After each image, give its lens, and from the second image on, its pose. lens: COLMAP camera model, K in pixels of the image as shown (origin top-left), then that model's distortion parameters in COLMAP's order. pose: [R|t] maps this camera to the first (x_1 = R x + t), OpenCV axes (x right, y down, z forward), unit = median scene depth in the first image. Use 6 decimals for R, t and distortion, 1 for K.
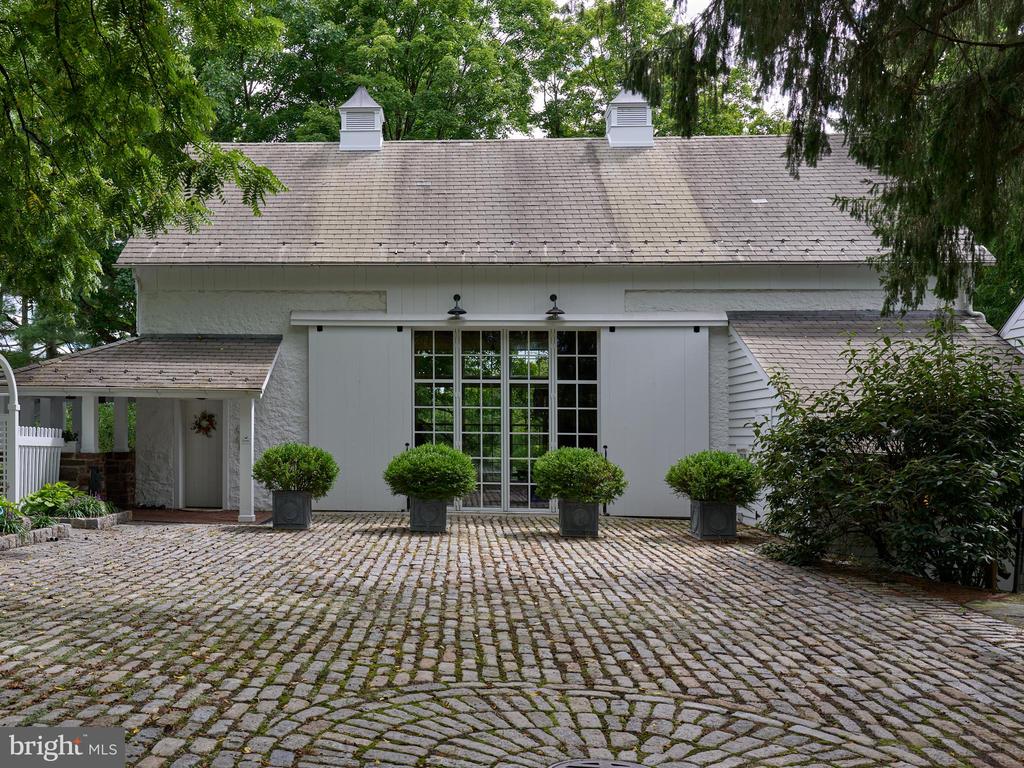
lens RADIAL K [[811.2, 0, 512.0], [0, 811.2, 384.0], [0, 0, 1]] dist [0.002459, -0.002696]
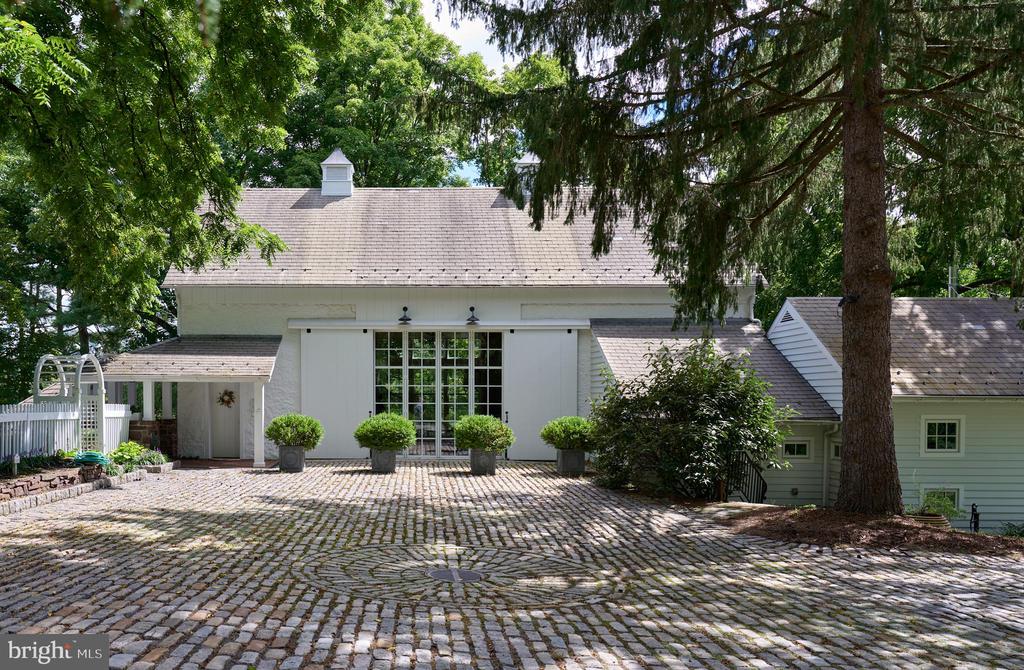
lens RADIAL K [[775.0, 0, 514.1], [0, 775.0, 315.2], [0, 0, 1]] dist [-0.001752, 0.000416]
pose [[0.998843, -0.003813, 0.047946, 0.070270], [0.005044, 0.999660, -0.025592, -0.070409], [-0.047832, 0.025804, 0.998522, -0.453434]]
